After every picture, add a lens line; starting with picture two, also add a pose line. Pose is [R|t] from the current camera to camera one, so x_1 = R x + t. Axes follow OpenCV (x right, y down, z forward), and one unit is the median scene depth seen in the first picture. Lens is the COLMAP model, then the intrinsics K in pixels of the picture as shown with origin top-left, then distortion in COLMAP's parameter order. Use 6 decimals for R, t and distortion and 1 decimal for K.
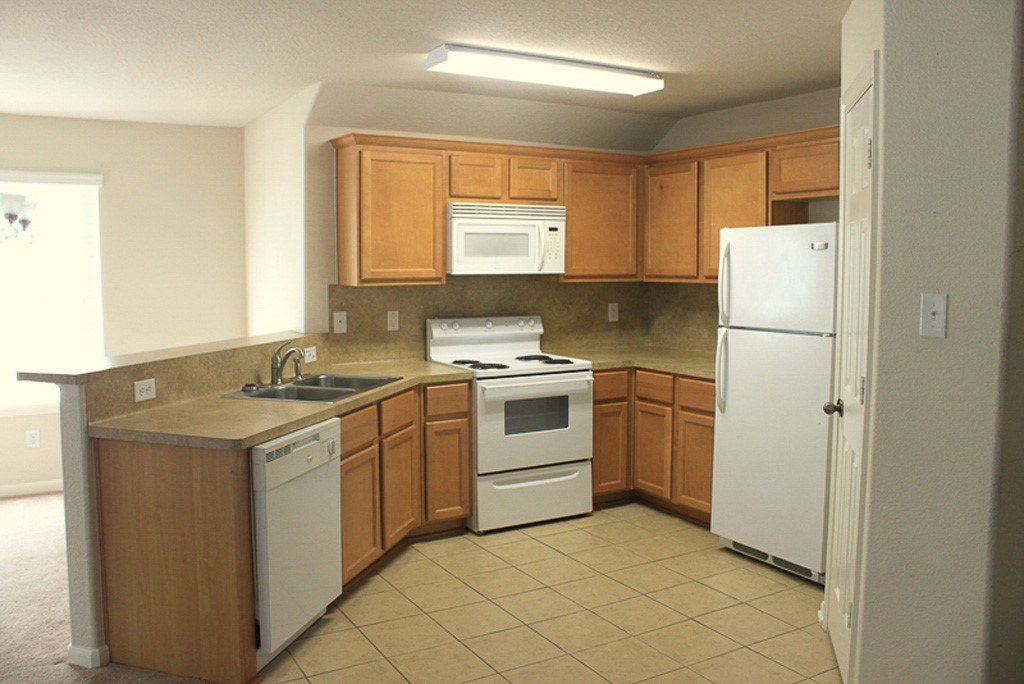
lens RADIAL K [[838.9, 0, 512.0], [0, 838.9, 342.0], [0, 0, 1]] dist [-0.098849, 0.005427]
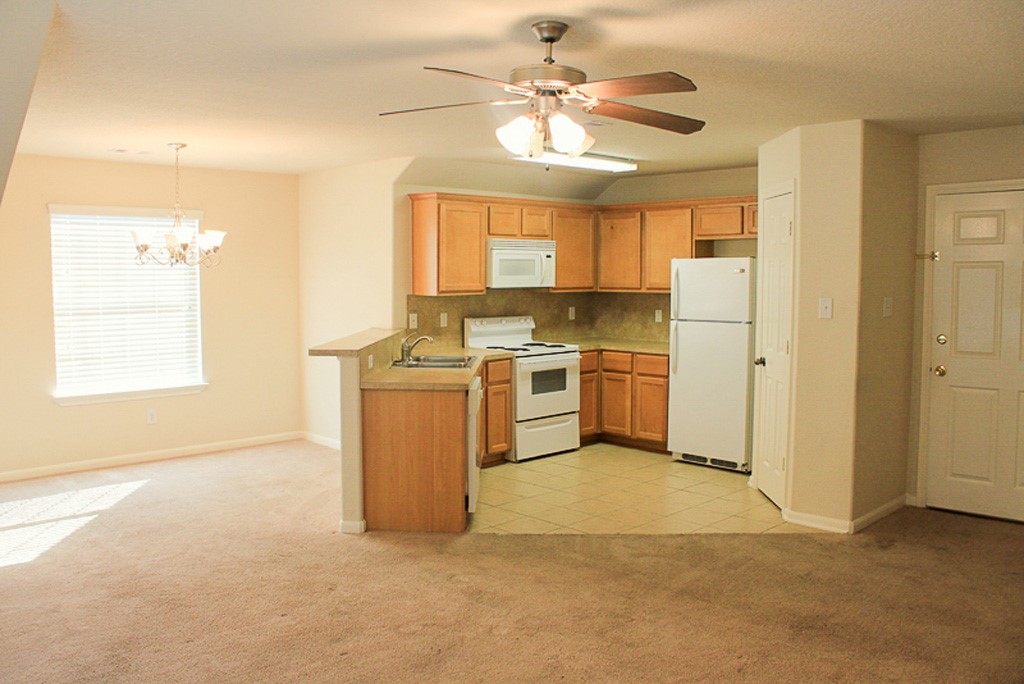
lens RADIAL K [[838.9, 0, 512.0], [0, 838.9, 342.0], [0, 0, 1]] dist [-0.098849, 0.005427]
pose [[0.972029, -0.018532, 0.234130, -0.377146], [0.020772, 0.999759, -0.007105, 0.025710], [-0.233942, 0.011769, 0.972179, -0.431544]]
